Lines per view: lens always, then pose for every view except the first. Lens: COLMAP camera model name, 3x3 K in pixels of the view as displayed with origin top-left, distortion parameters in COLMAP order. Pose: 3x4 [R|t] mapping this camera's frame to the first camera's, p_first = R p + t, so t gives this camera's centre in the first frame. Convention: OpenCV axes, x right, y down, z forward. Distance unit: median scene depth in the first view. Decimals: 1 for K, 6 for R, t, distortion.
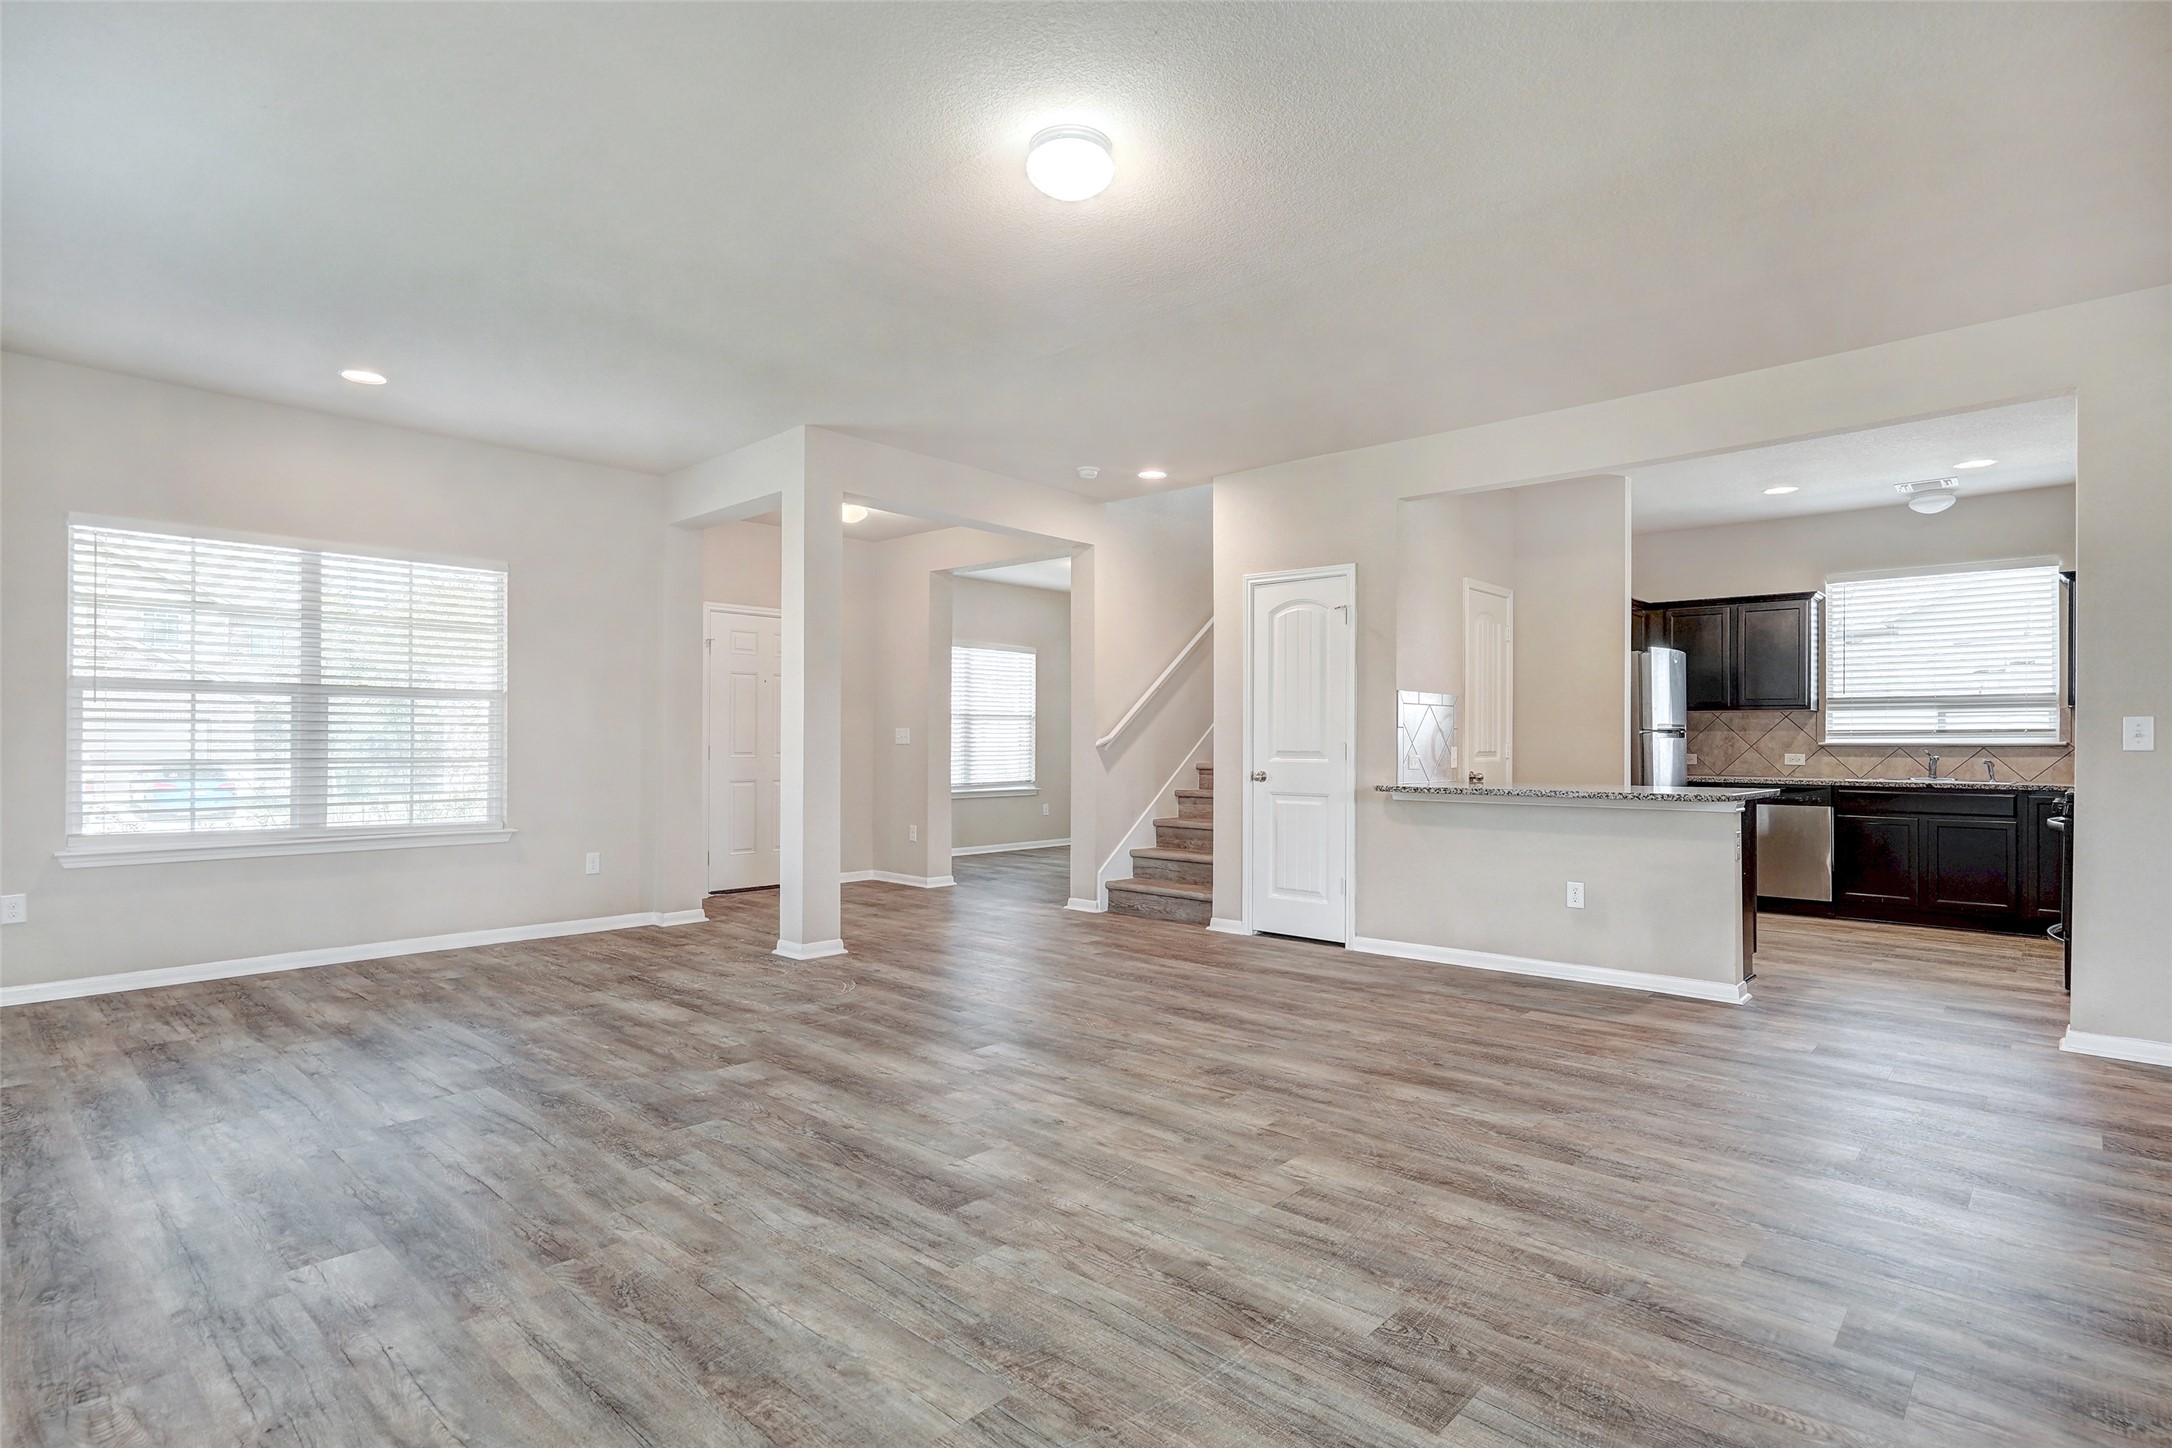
lens RADIAL K [[1096.1, 0, 1074.8], [0, 1096.1, 736.3], [0, 0, 1]] dist [-0.010659, 0.001176]
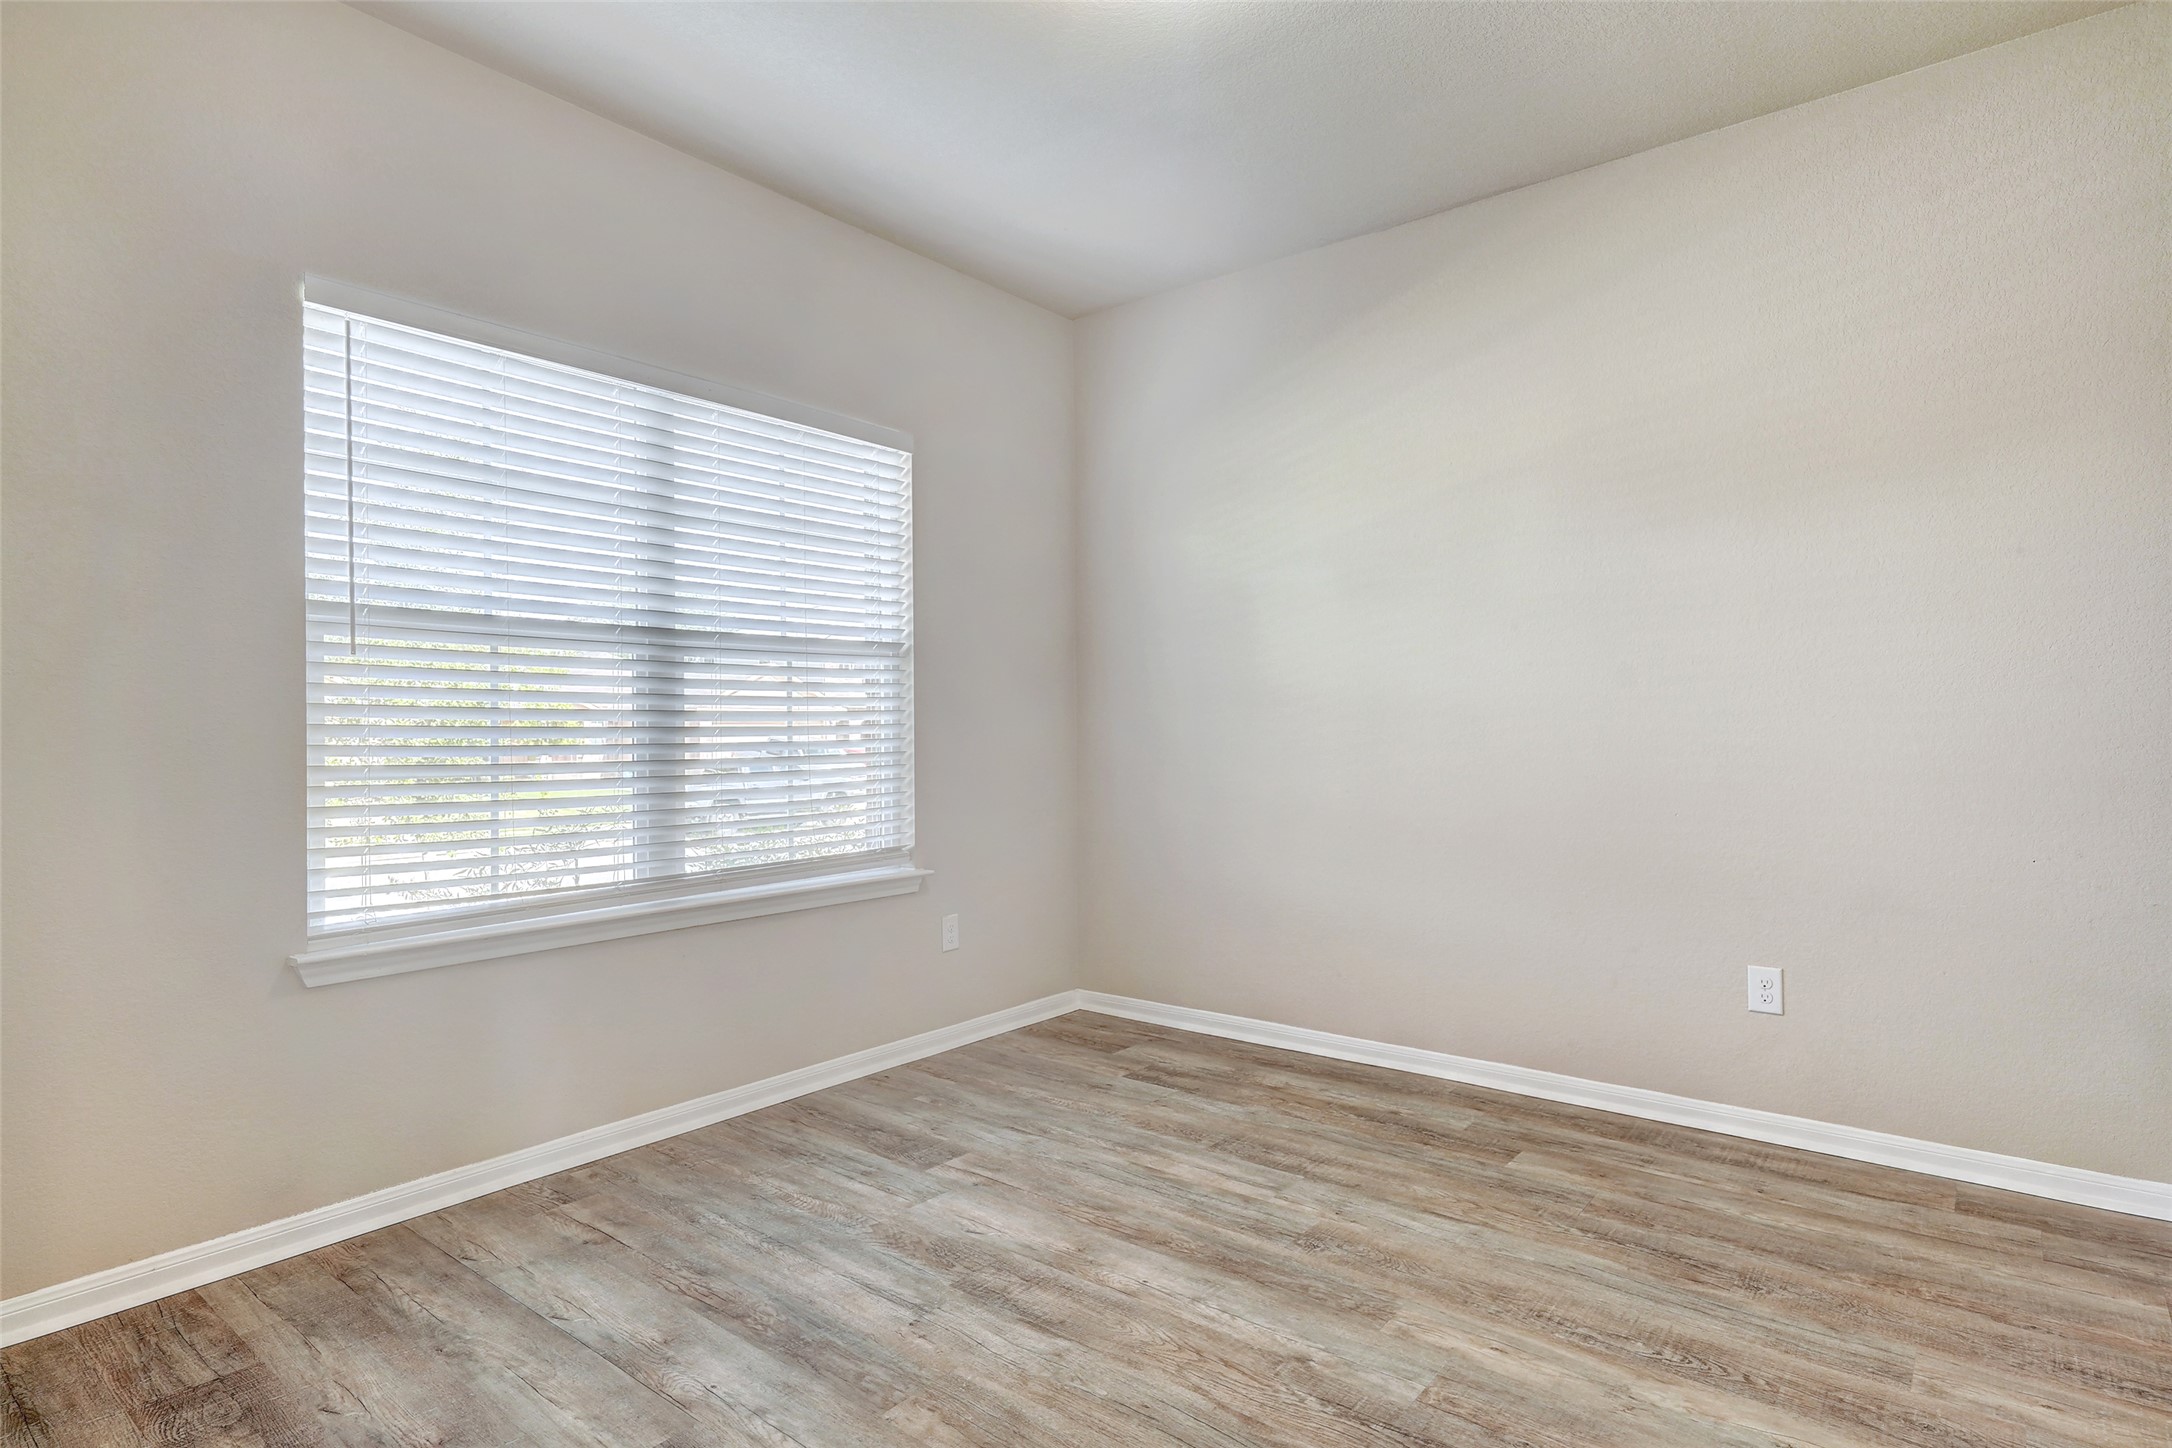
lens RADIAL K [[1142.5, 0, 1074.1], [0, 1142.5, 729.7], [0, 0, 1]] dist [0.006598, 0.003505]
pose [[0.997347, -0.011147, 0.071934, -0.039531], [0.010768, 0.999926, 0.005659, 0.014412], [-0.071992, -0.004870, 0.997393, 2.038935]]
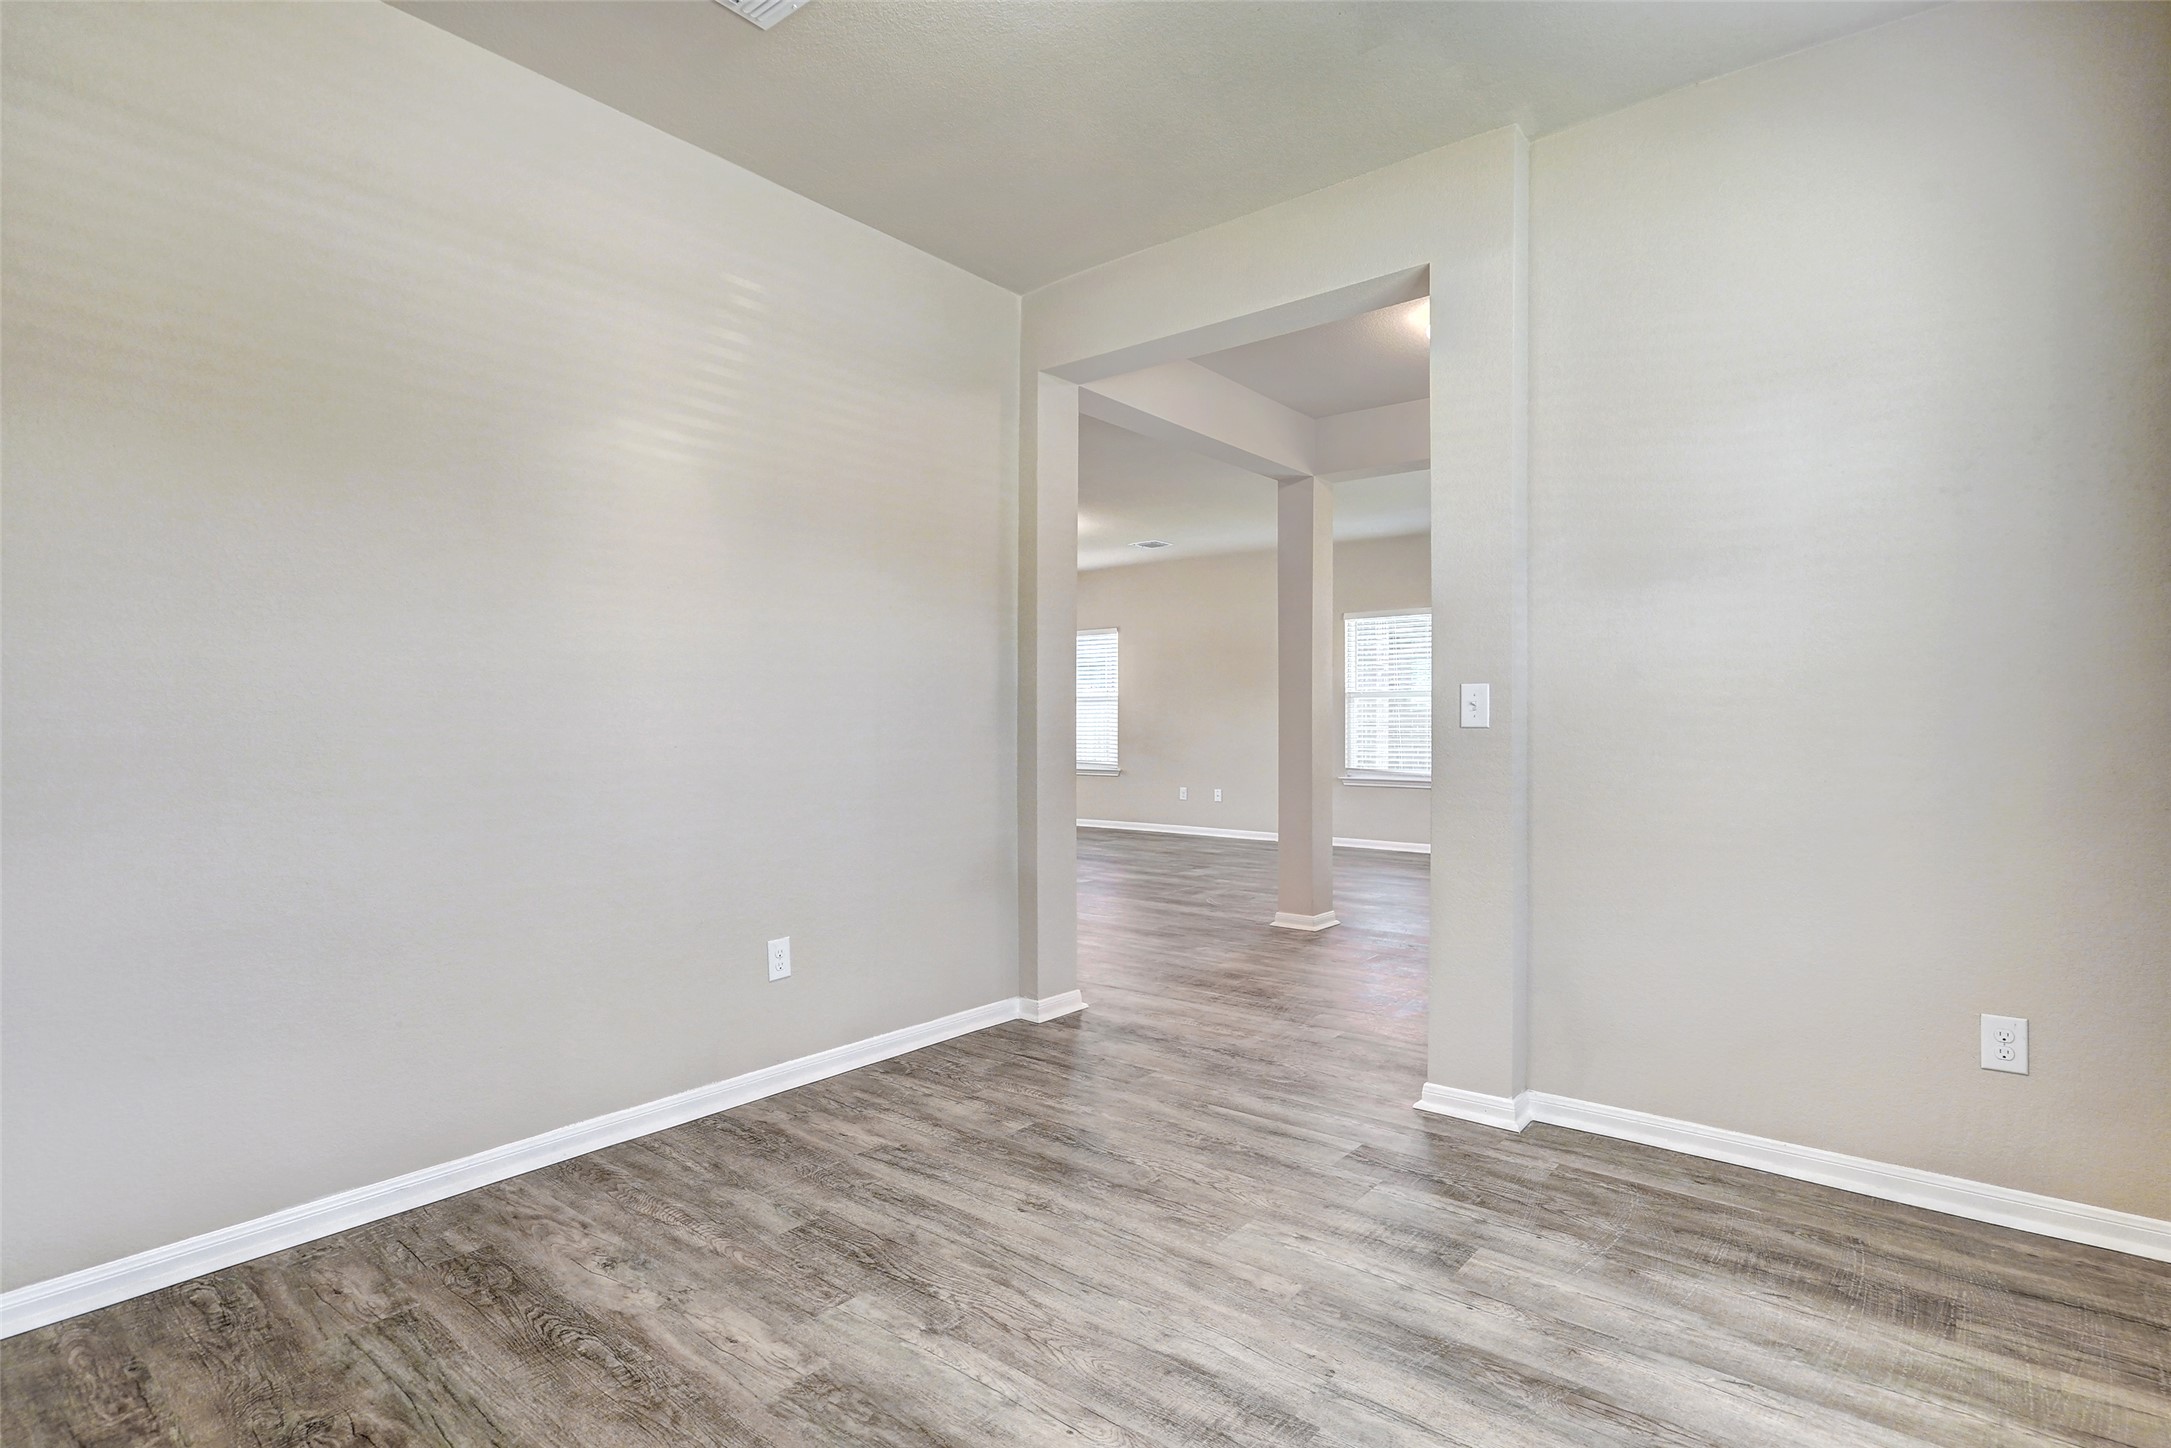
lens RADIAL K [[1095.6, 0, 1074.3], [0, 1095.6, 736.3], [0, 0, 1]] dist [-0.010659, 0.001176]
pose [[-0.997817, -0.001310, -0.066025, 0.068186], [-0.001661, 0.999985, 0.005267, 0.020809], [0.066017, 0.005365, -0.997804, 3.101614]]
